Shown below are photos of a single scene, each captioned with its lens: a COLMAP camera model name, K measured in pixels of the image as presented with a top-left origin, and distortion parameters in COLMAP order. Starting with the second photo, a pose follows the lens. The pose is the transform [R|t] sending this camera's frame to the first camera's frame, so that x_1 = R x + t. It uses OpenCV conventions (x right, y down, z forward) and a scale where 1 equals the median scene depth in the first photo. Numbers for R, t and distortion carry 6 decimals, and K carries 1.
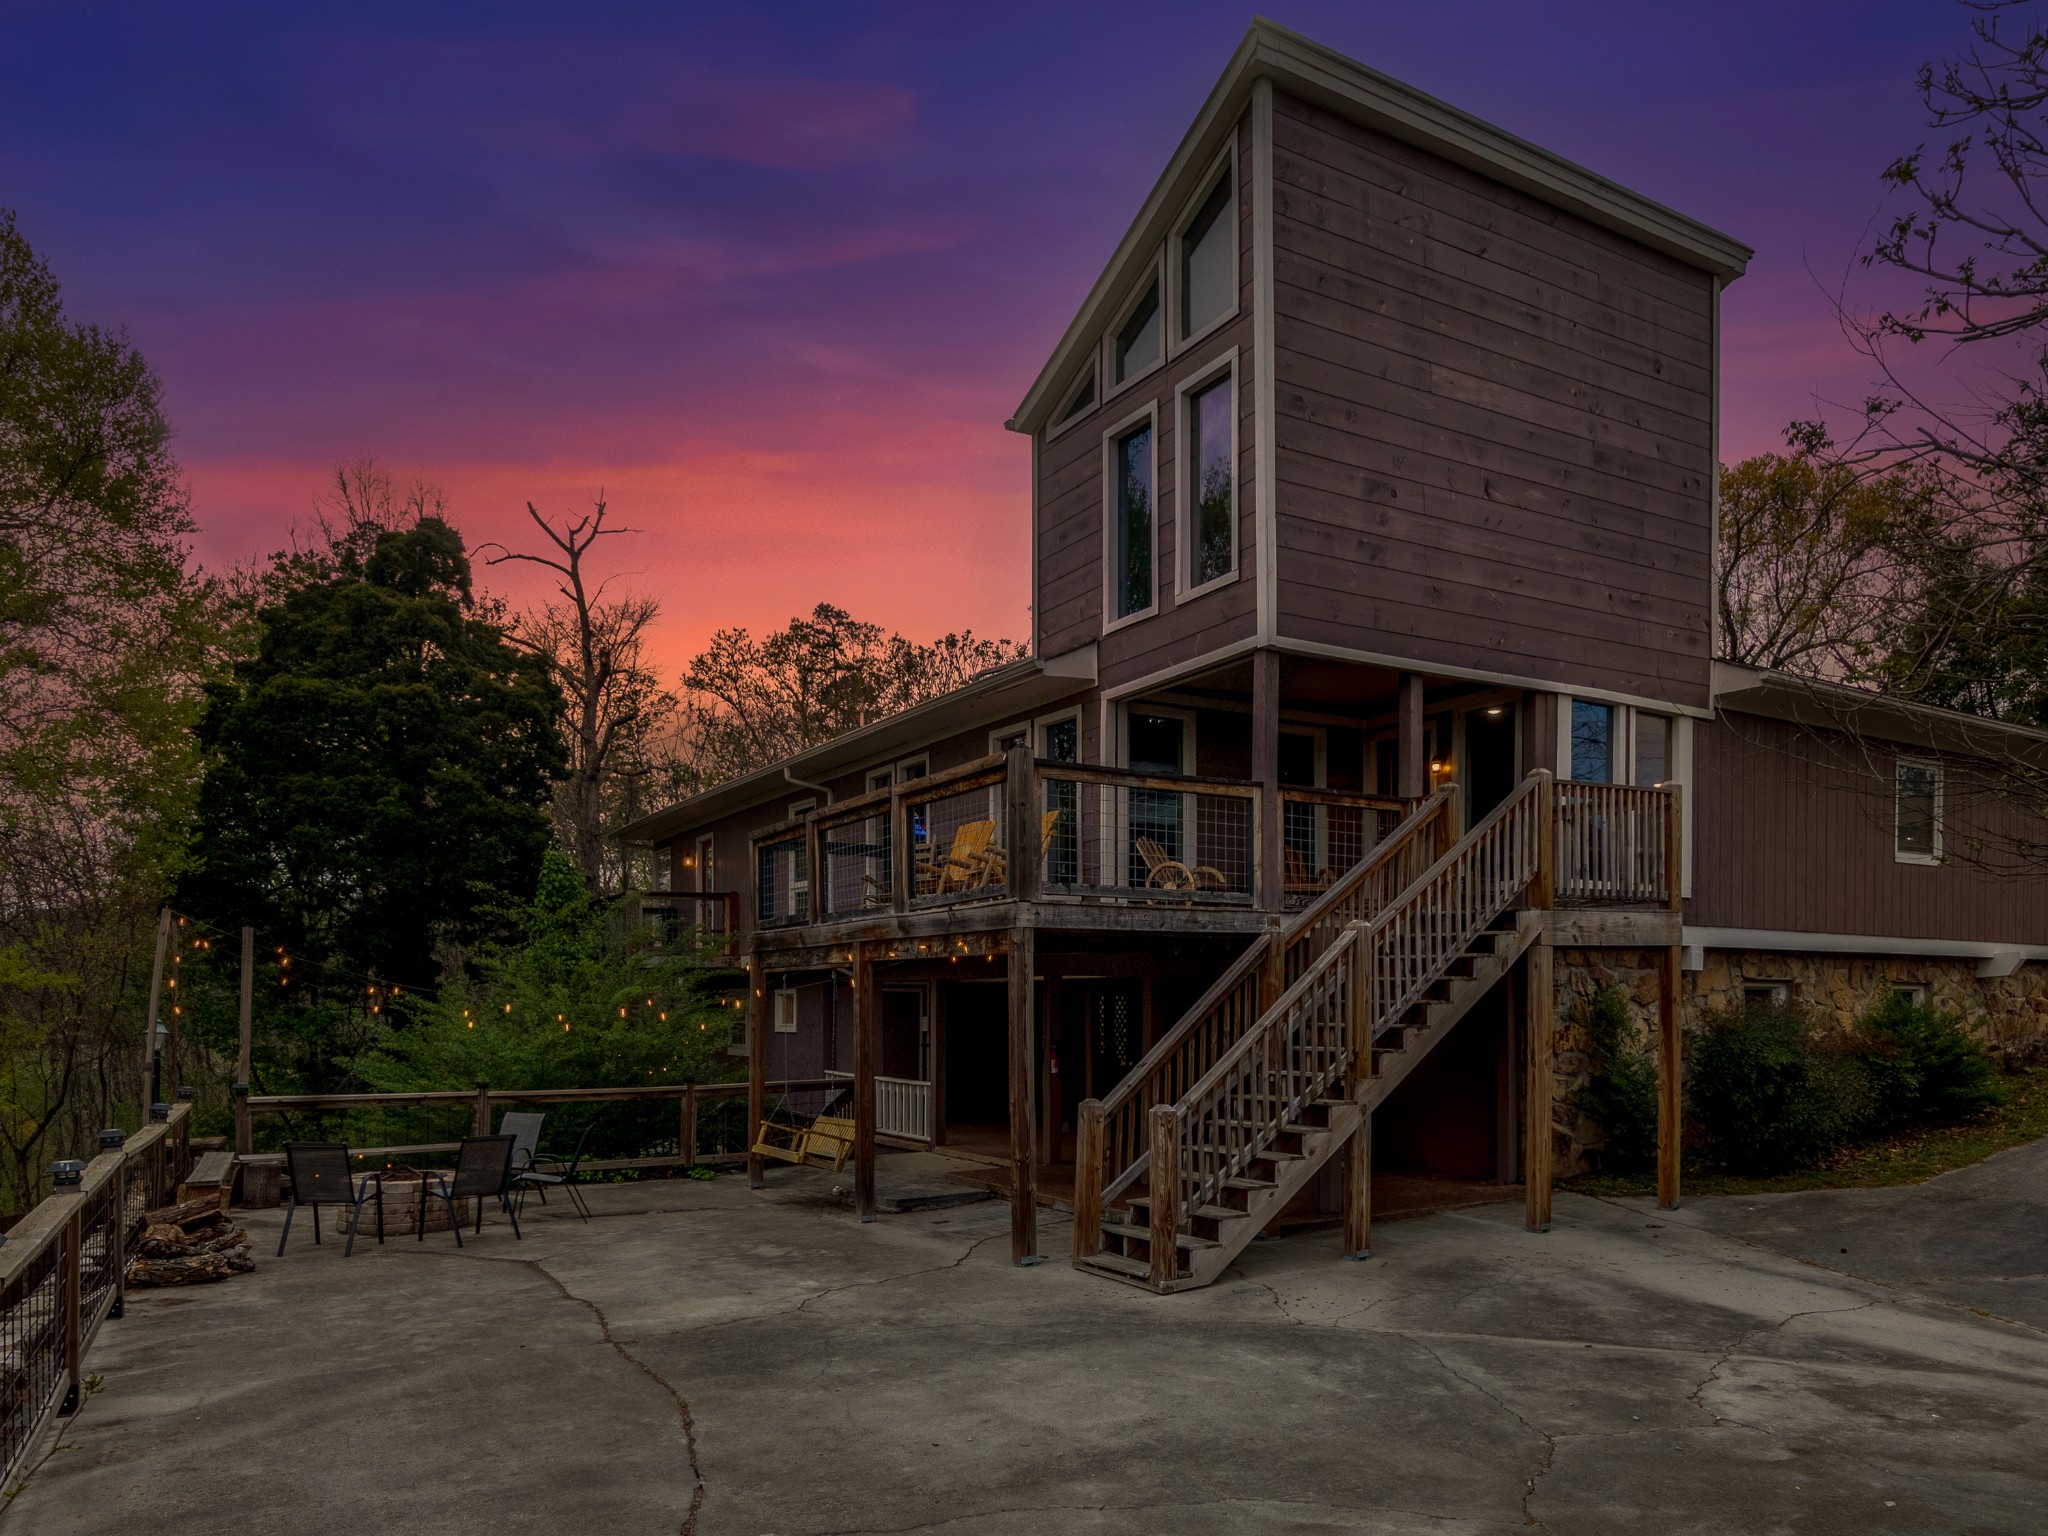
lens RADIAL K [[1436.1, 0, 972.1], [0, 1436.1, 1010.1], [0, 0, 1]] dist [0.011214, 0.002155]
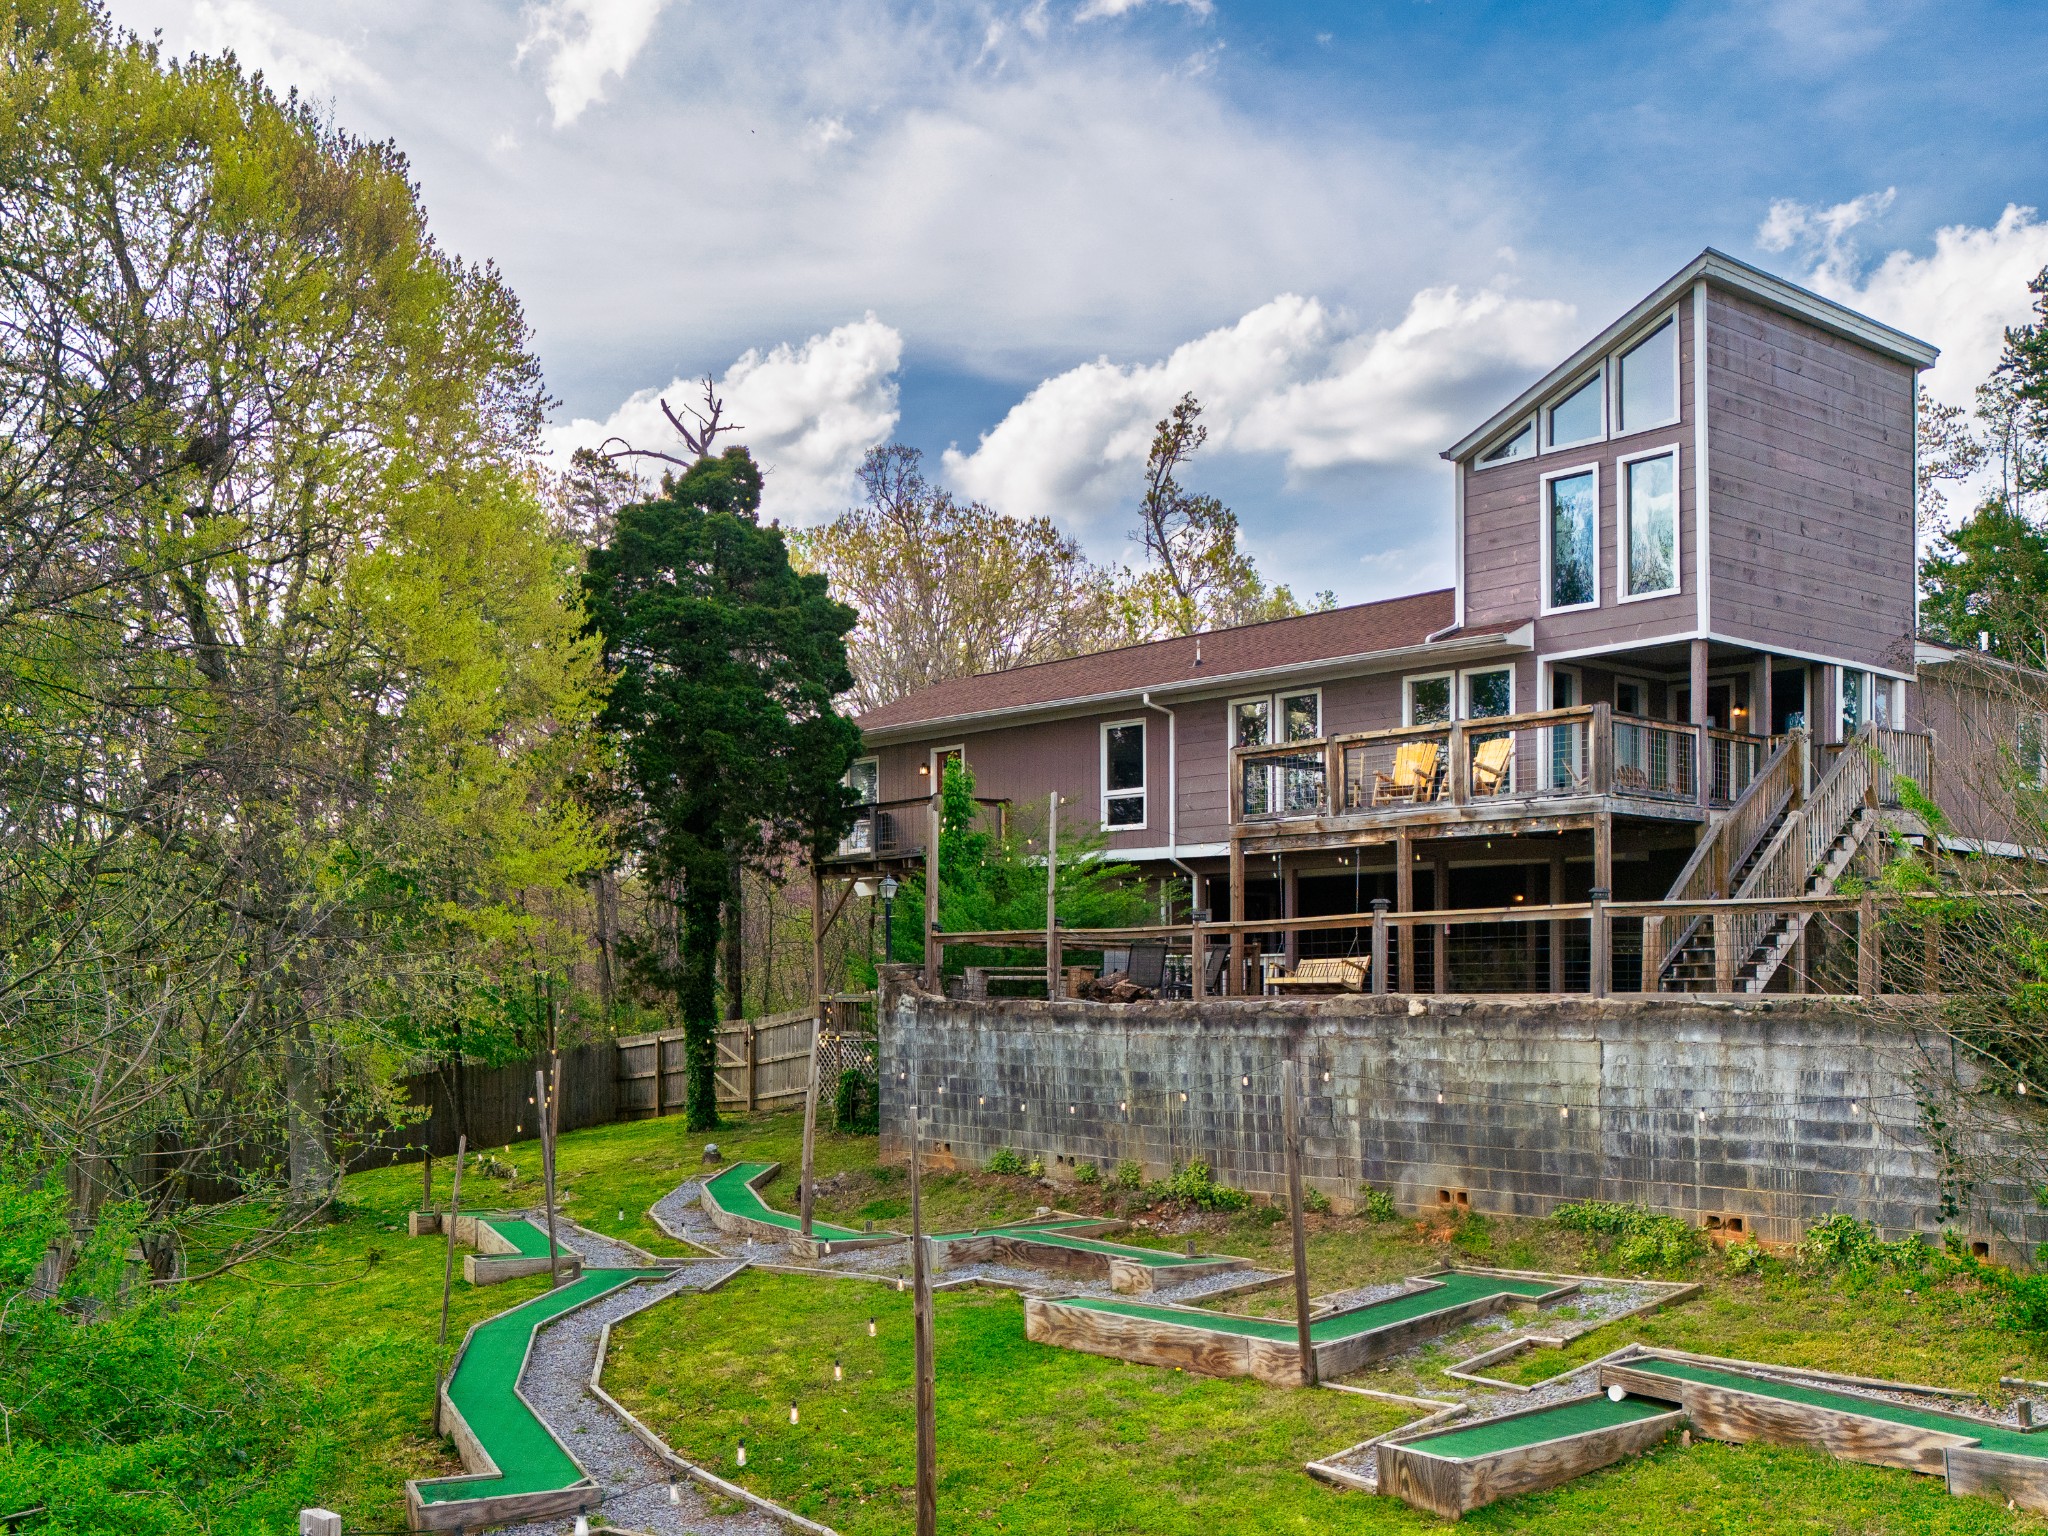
lens RADIAL K [[1996.1, 0, 902.0], [0, 1996.1, 930.2], [0, 0, 1]] dist [0.056198, 0.000000]
pose [[0.988506, 0.008845, 0.150925, -0.906984], [-0.004154, 0.999499, -0.031369, 0.126850], [-0.151127, 0.030382, 0.988047, -0.946258]]
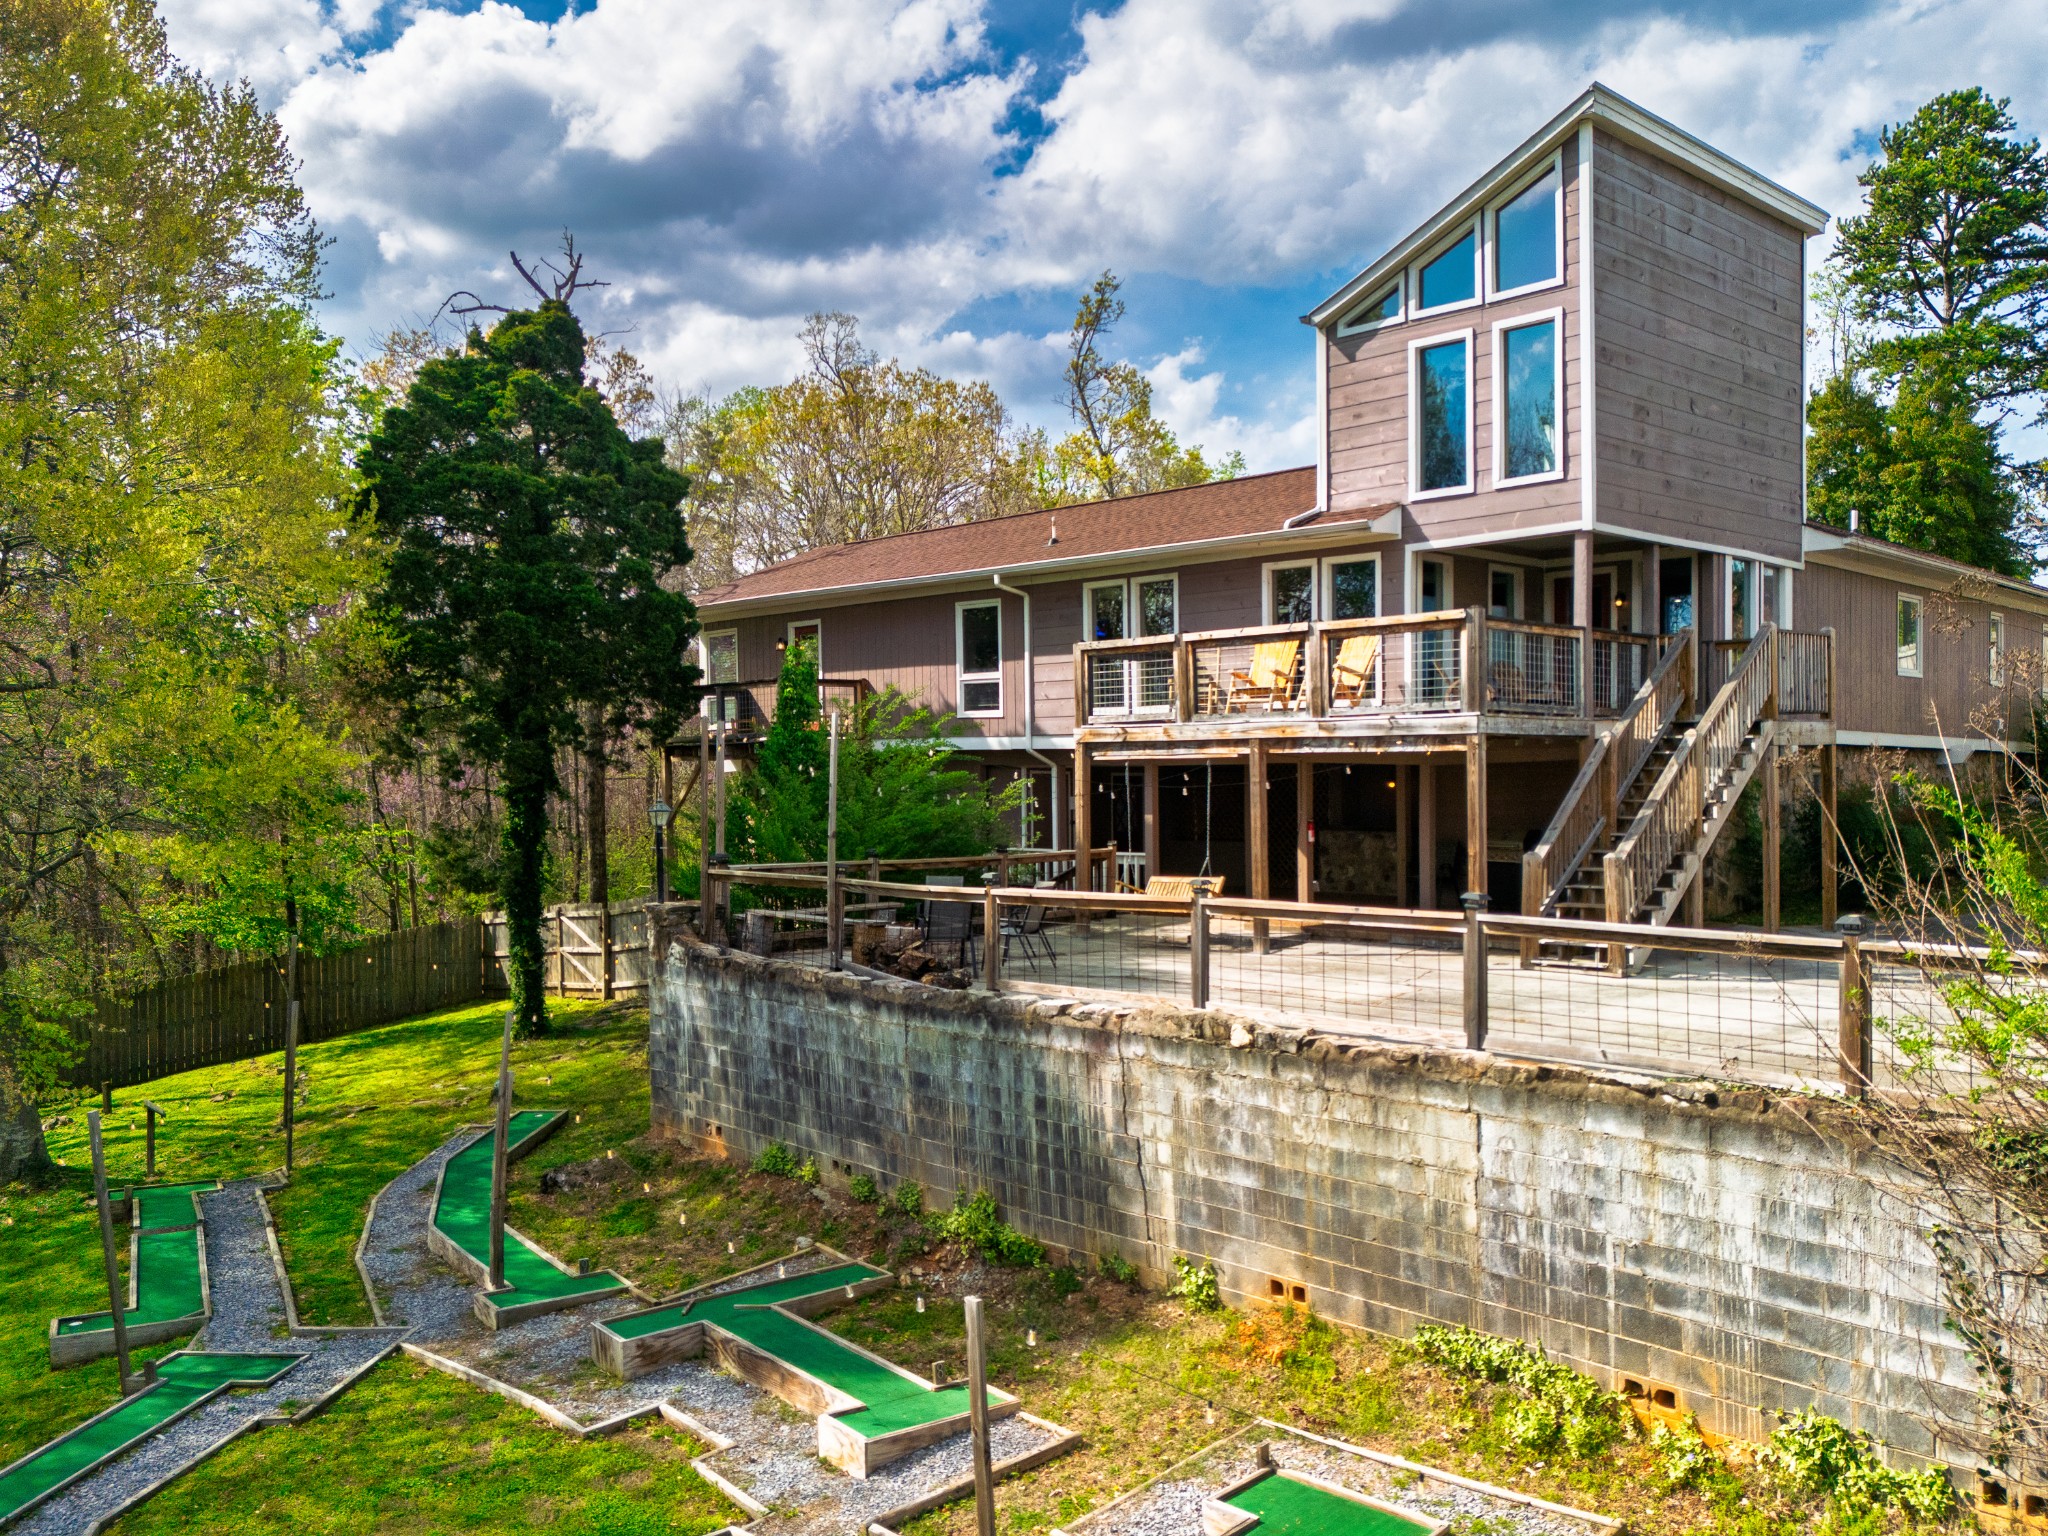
lens RADIAL K [[1752.6, 0, 1006.8], [0, 1752.6, 764.7], [0, 0, 1]] dist [0.084796, -0.031851]
pose [[0.974208, 0.003762, 0.225619, -0.665970], [0.000895, 0.999789, -0.020535, 0.007957], [-0.225649, 0.020207, 0.973999, -0.488591]]
